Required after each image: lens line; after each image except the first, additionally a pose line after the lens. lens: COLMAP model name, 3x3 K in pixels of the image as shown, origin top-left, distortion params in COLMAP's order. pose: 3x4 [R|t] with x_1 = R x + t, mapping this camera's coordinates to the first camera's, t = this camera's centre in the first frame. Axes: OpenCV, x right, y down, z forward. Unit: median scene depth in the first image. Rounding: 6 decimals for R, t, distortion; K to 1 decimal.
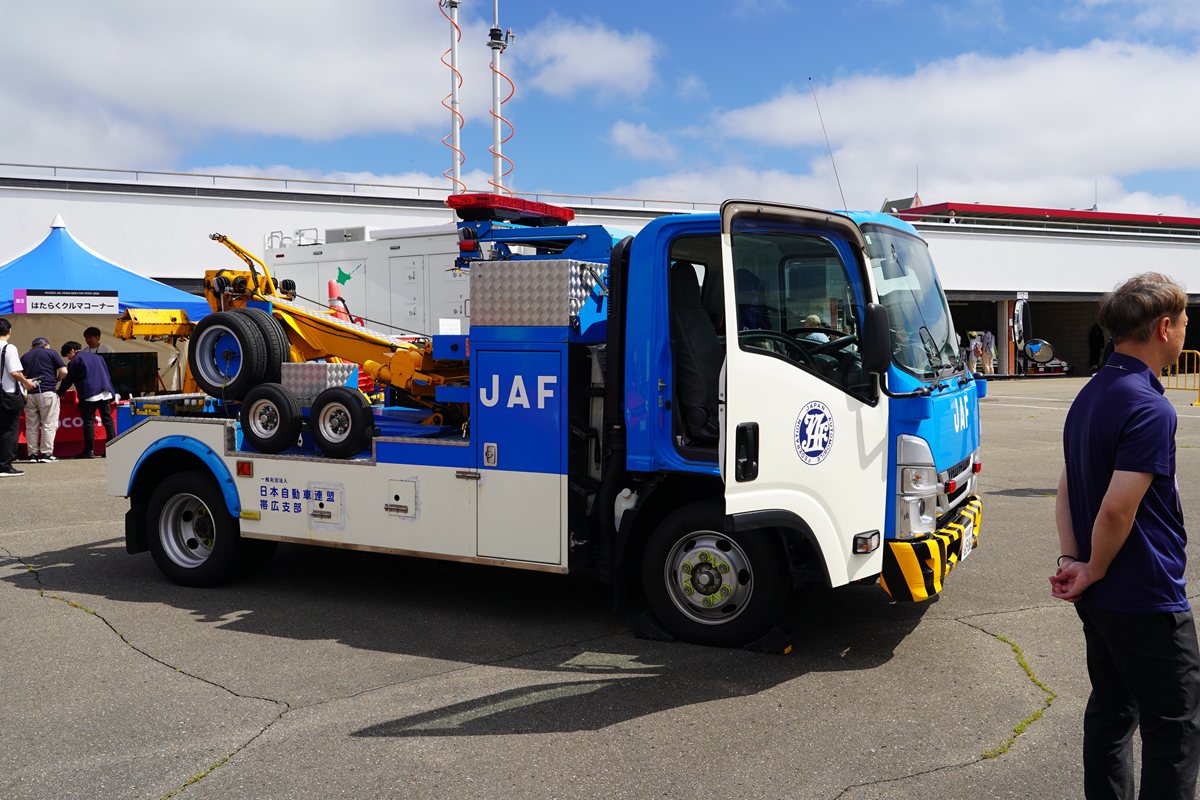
lens RADIAL K [[1143.3, 0, 600.0], [0, 1143.3, 400.0], [0, 0, 1]] dist [0.014306, 0.008405]
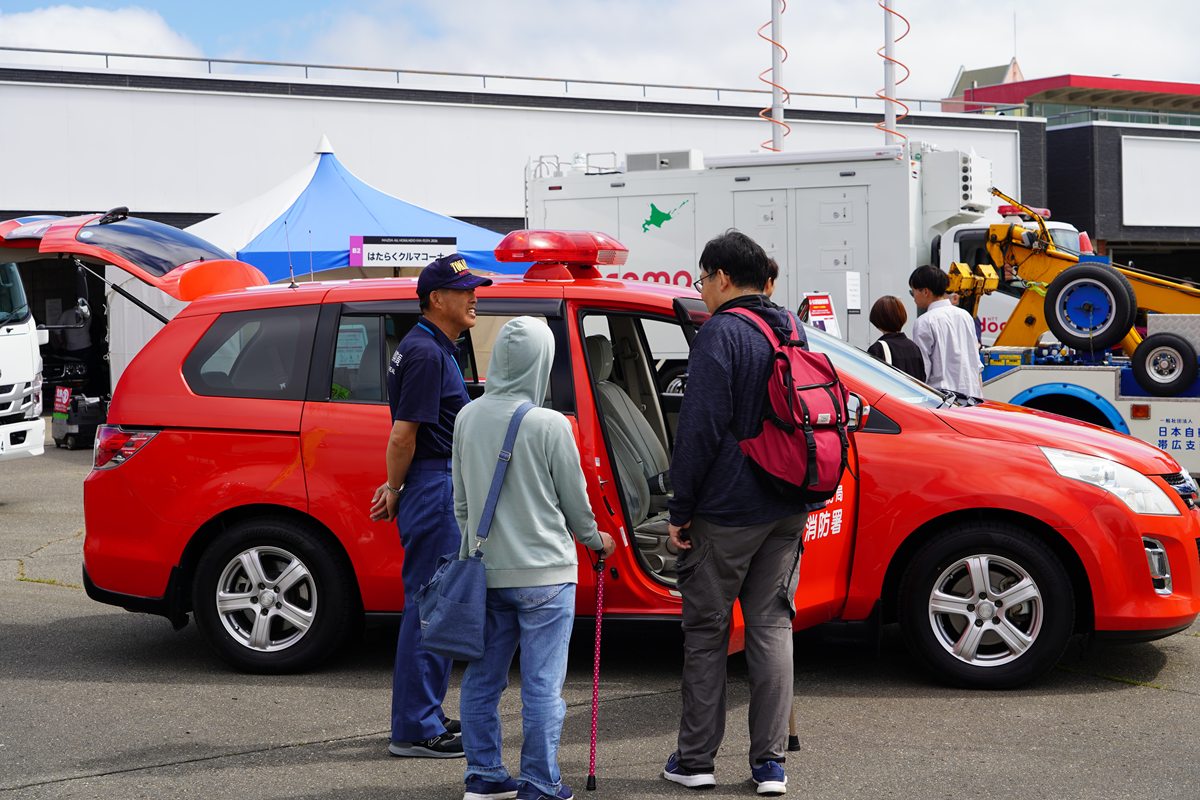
lens RADIAL K [[2054.4, 0, 600.0], [0, 2054.4, 400.0], [0, 0, 1]] dist [0.018462, 0.070298]
pose [[0.995012, -0.008731, 0.099370, -0.477708], [0.009504, 0.999928, -0.007310, 0.027662], [-0.099299, 0.008218, 0.995024, -0.414647]]
